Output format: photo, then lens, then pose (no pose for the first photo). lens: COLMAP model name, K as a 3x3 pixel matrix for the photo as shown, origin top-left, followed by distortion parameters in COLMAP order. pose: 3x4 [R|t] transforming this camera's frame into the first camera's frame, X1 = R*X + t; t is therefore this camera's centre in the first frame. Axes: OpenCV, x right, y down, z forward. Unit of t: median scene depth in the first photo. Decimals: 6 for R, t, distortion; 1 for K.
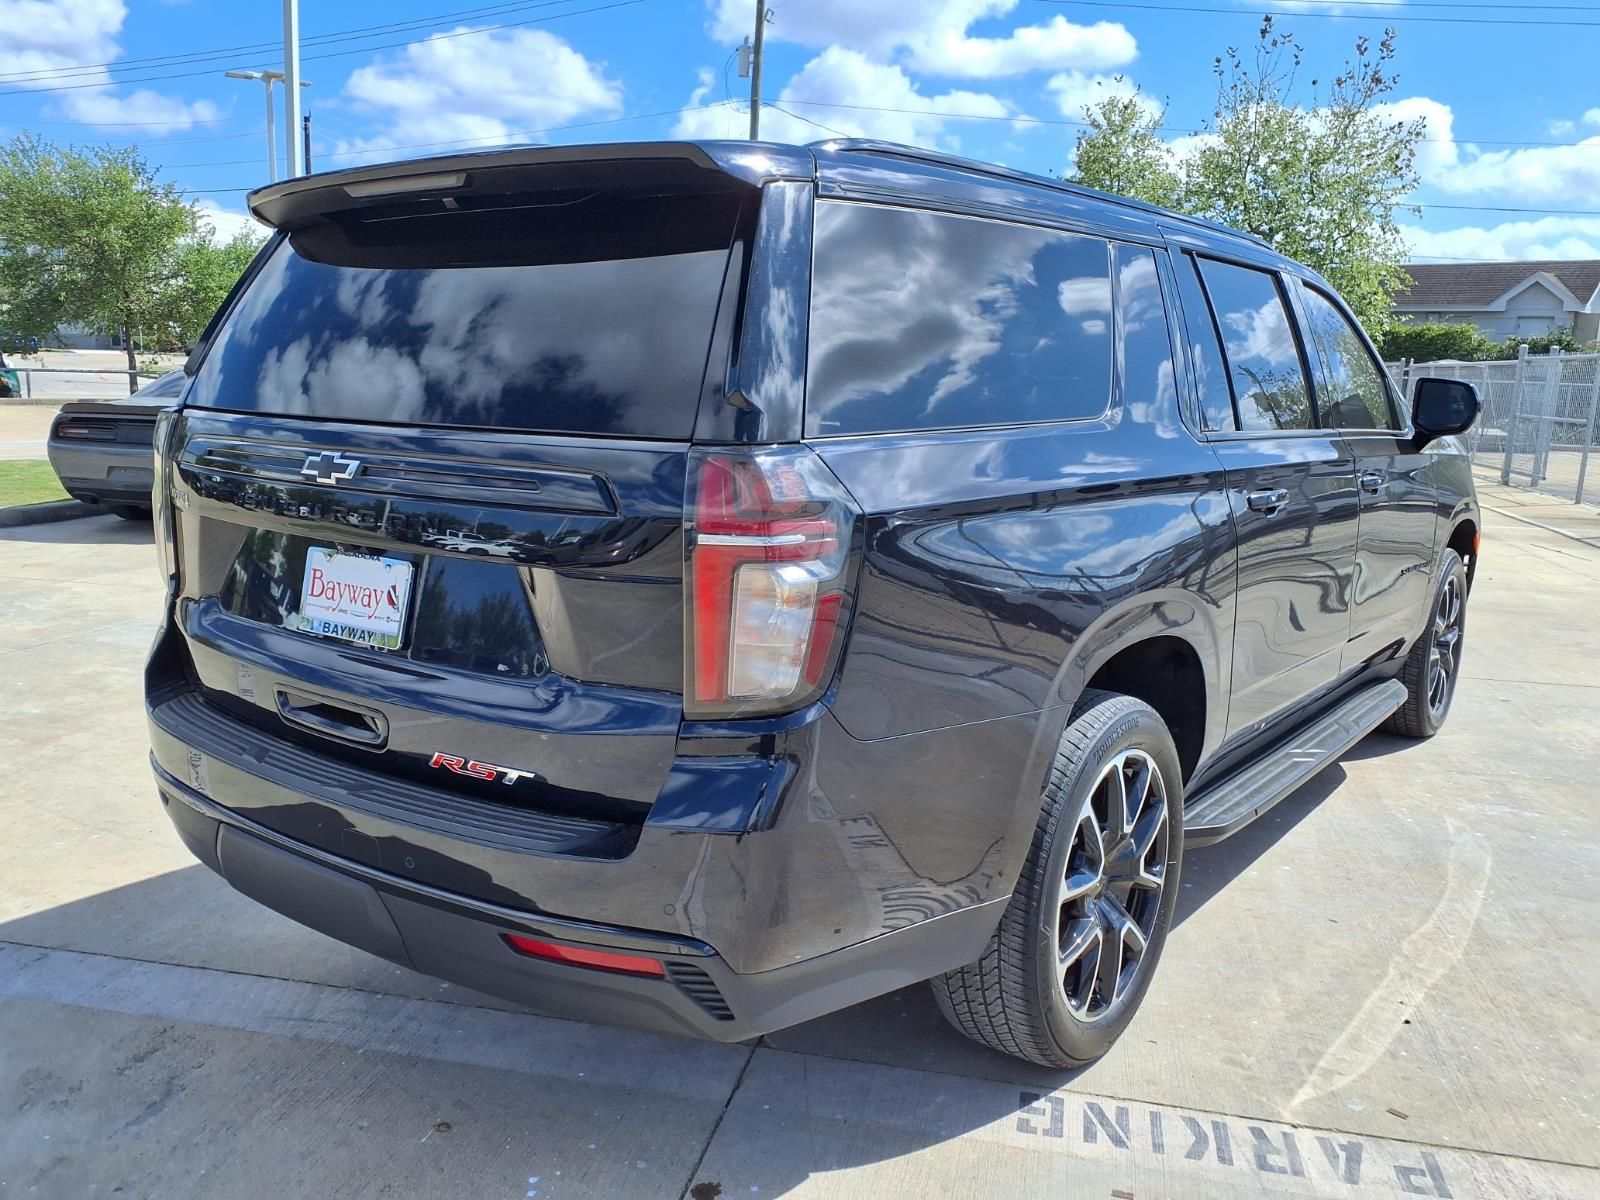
lens RADIAL K [[1297.4, 0, 764.7], [0, 1297.4, 602.7], [0, 0, 1]] dist [0.012898, 0.005523]
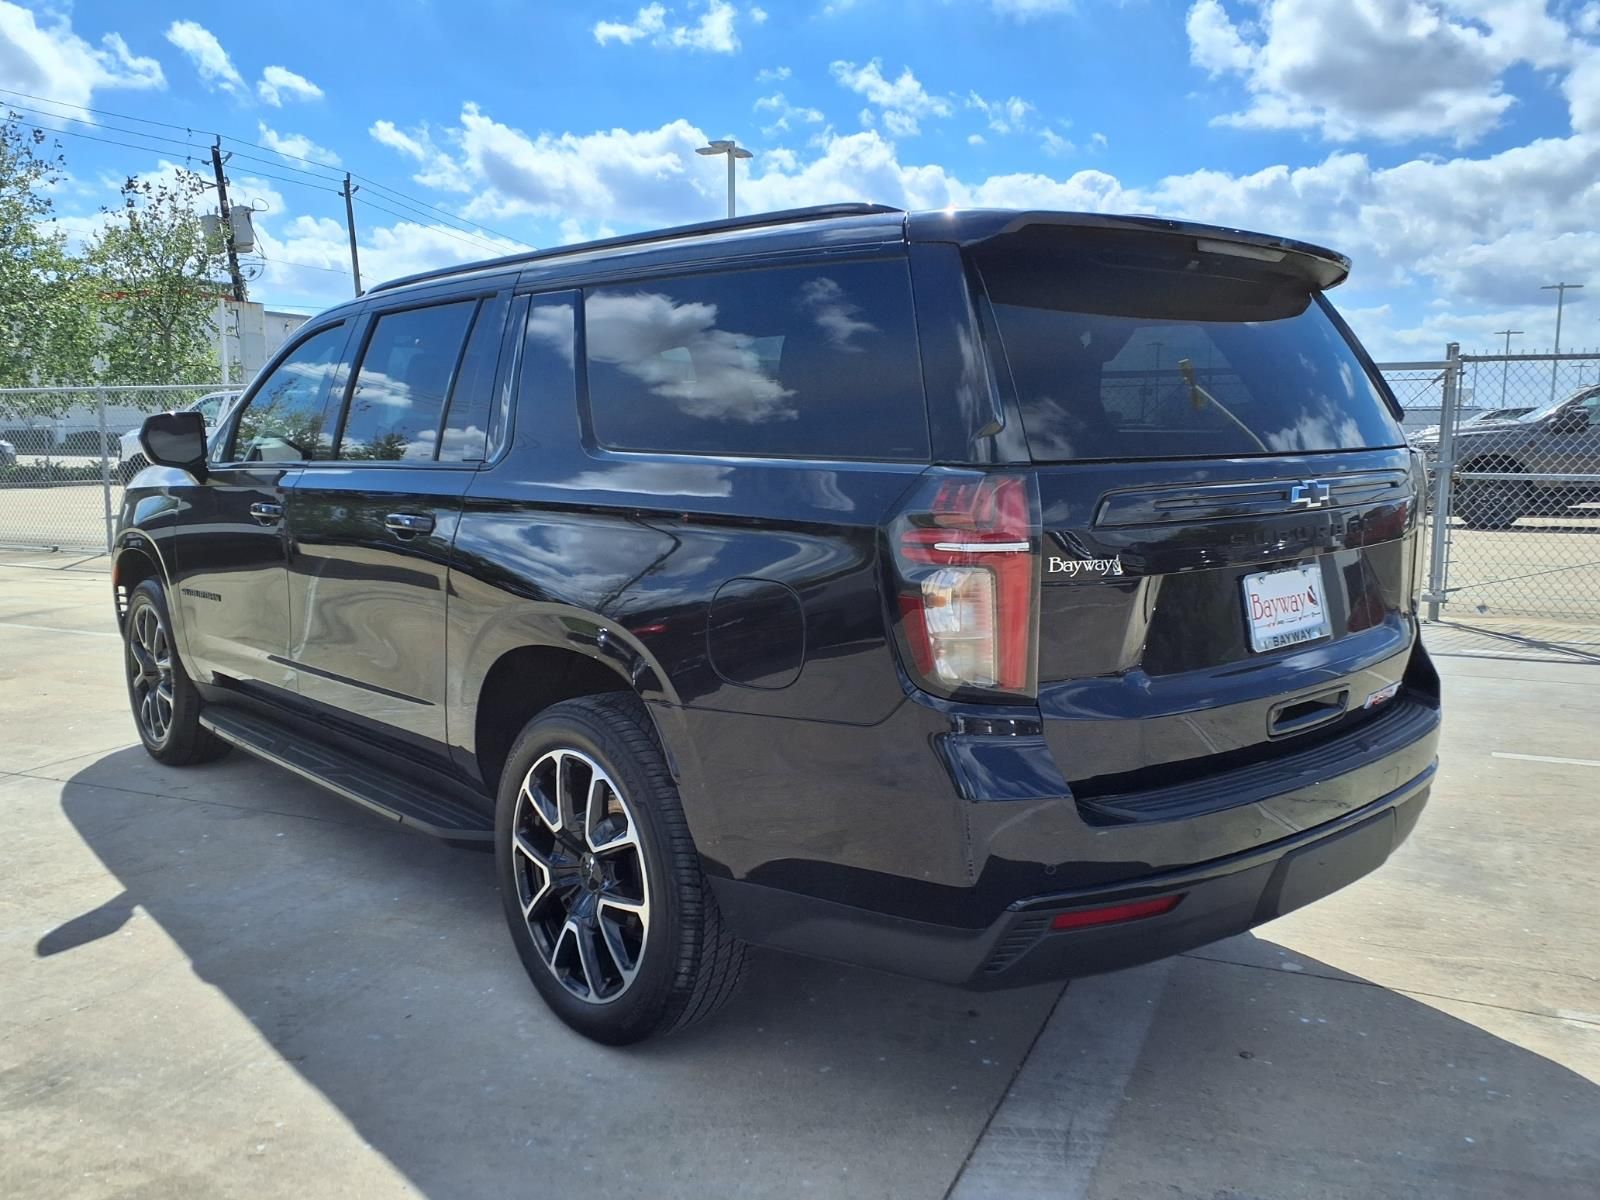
lens RADIAL K [[1297.4, 0, 764.7], [0, 1297.4, 602.7], [0, 0, 1]] dist [0.012898, 0.005523]
pose [[0.184690, -0.143225, 0.972305, -1.465278], [0.171429, 0.978852, 0.111626, -0.207875], [-0.967730, 0.146065, 0.205337, 1.167470]]
